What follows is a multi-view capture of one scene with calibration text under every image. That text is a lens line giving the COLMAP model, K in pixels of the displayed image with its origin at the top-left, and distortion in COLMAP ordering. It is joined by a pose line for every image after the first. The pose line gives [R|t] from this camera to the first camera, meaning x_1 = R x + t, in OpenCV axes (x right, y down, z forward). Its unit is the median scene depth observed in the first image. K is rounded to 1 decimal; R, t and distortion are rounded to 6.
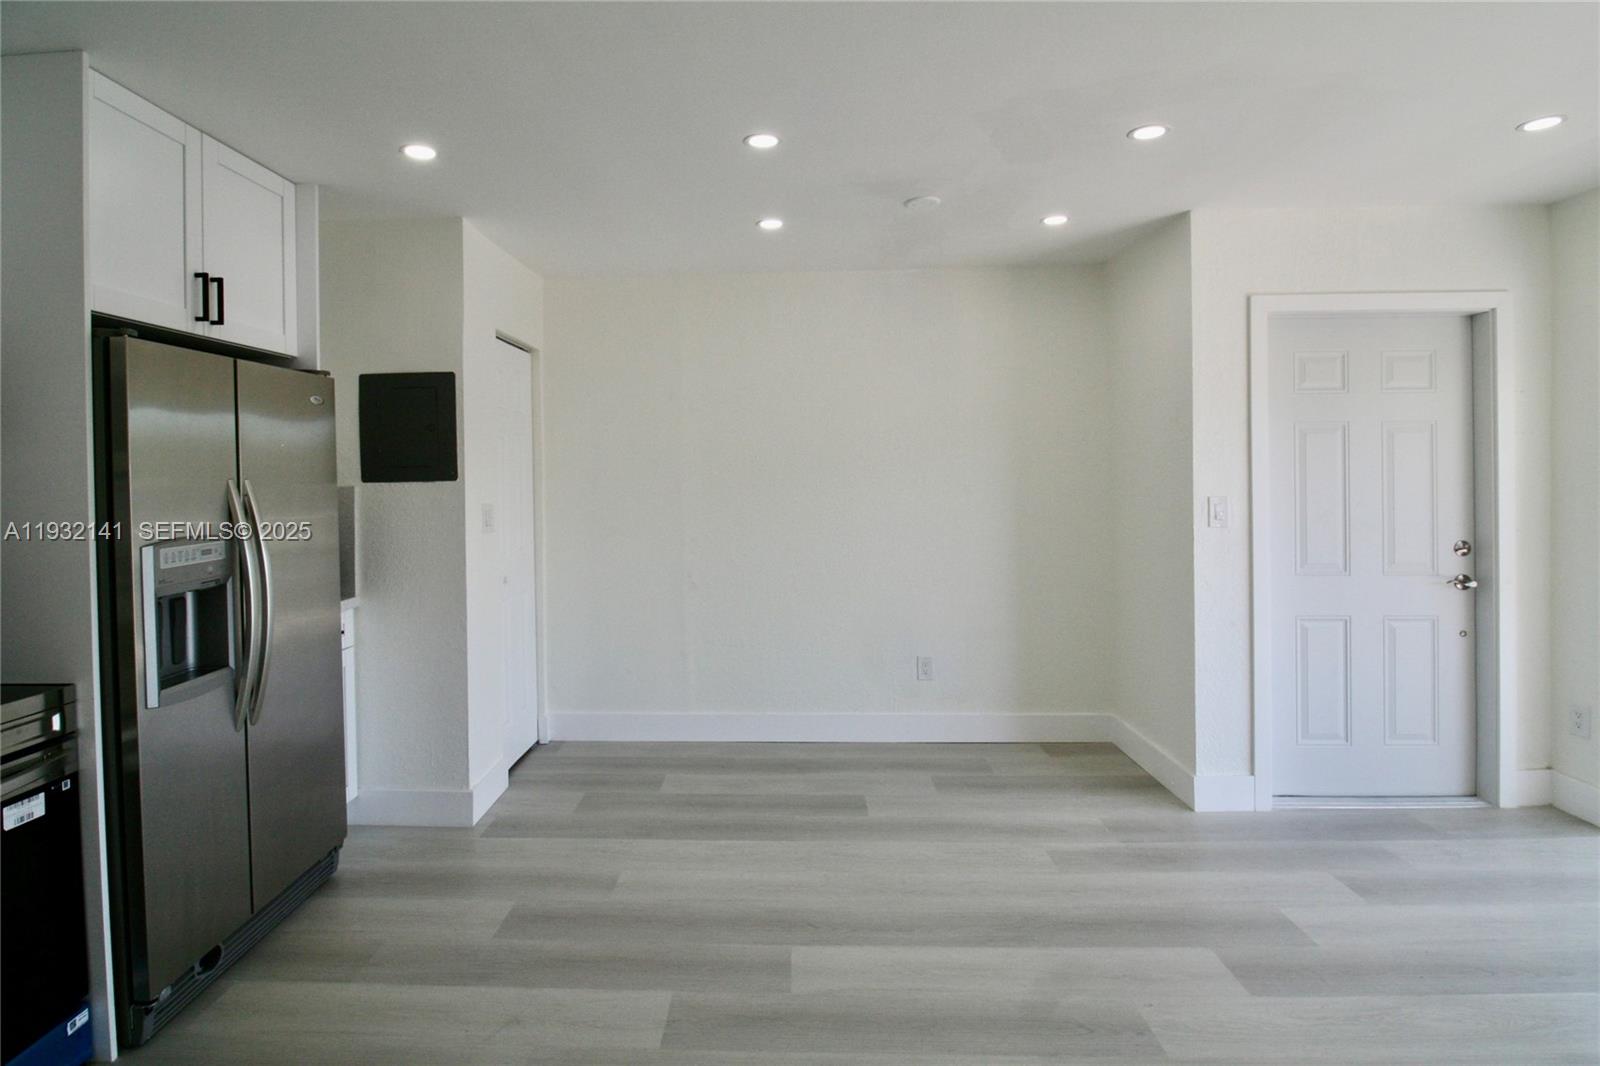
lens RADIAL K [[778.5, 0, 802.7], [0, 778.5, 482.5], [0, 0, 1]] dist [-0.003238, -0.002038]
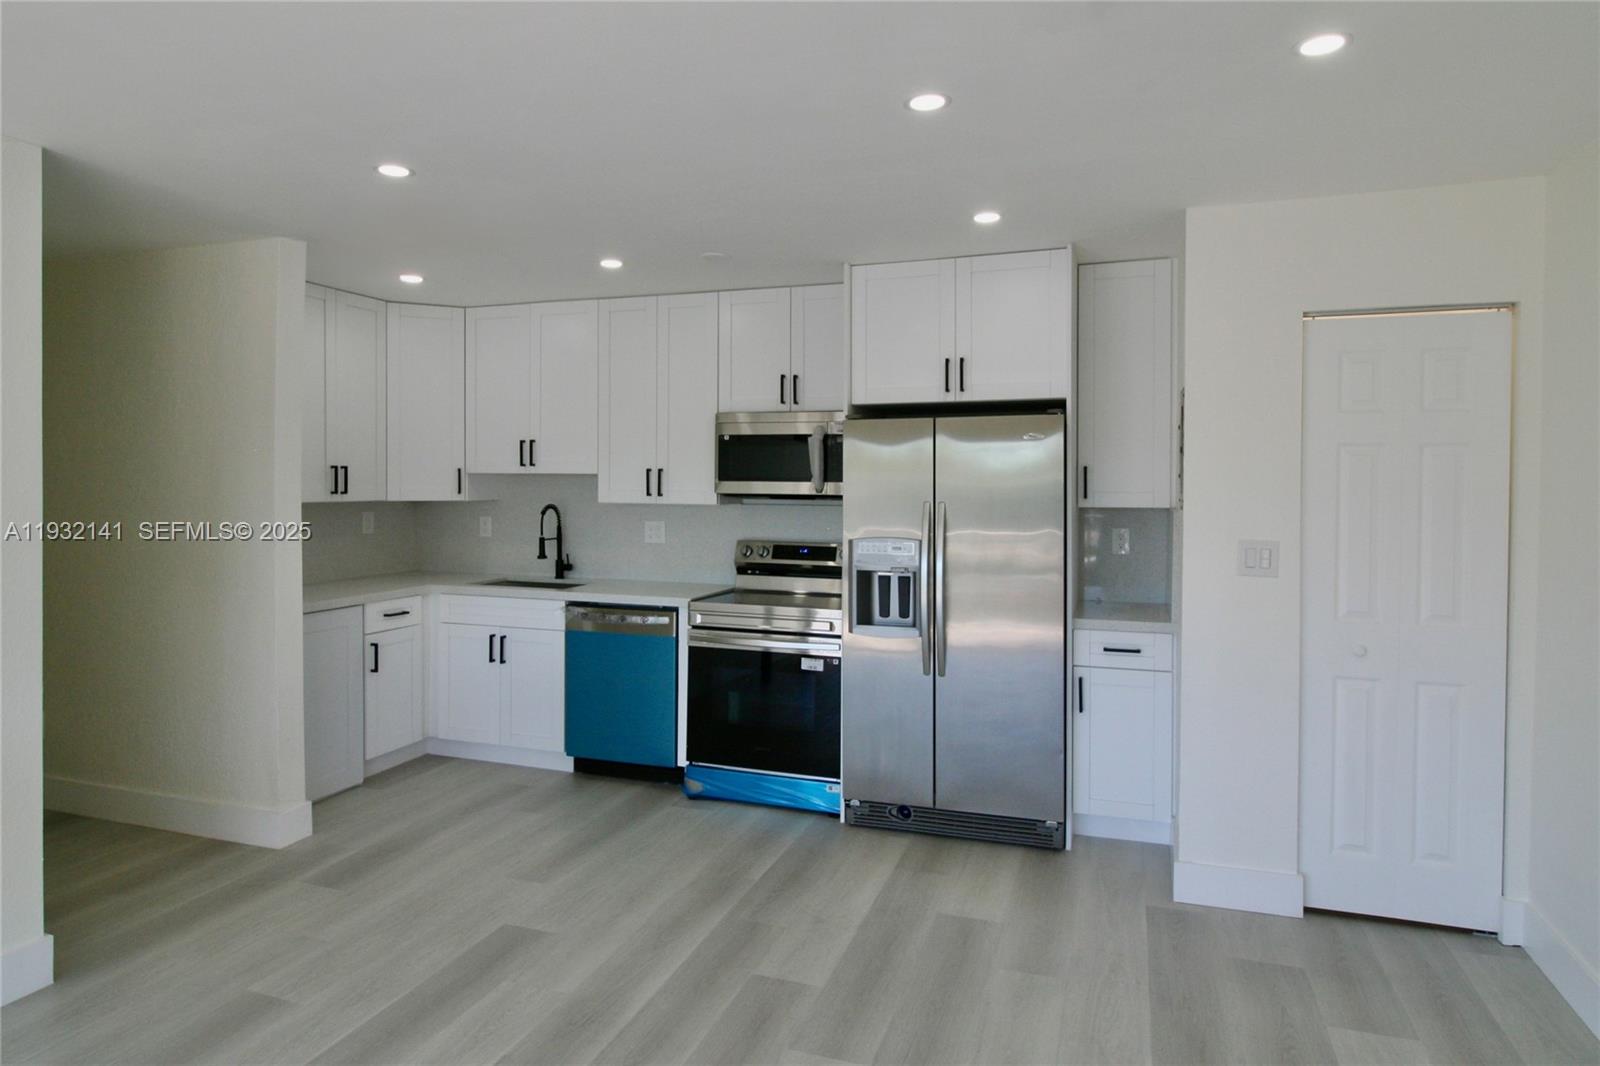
lens RADIAL K [[979.7, 0, 797.7], [0, 979.7, 519.1], [0, 0, 1]] dist [0.022354, -0.004741]
pose [[-0.319006, 0.040337, -0.946894, 0.649630], [-0.009164, 0.998916, 0.045640, -0.032499], [0.947708, 0.023237, -0.318291, 0.810535]]
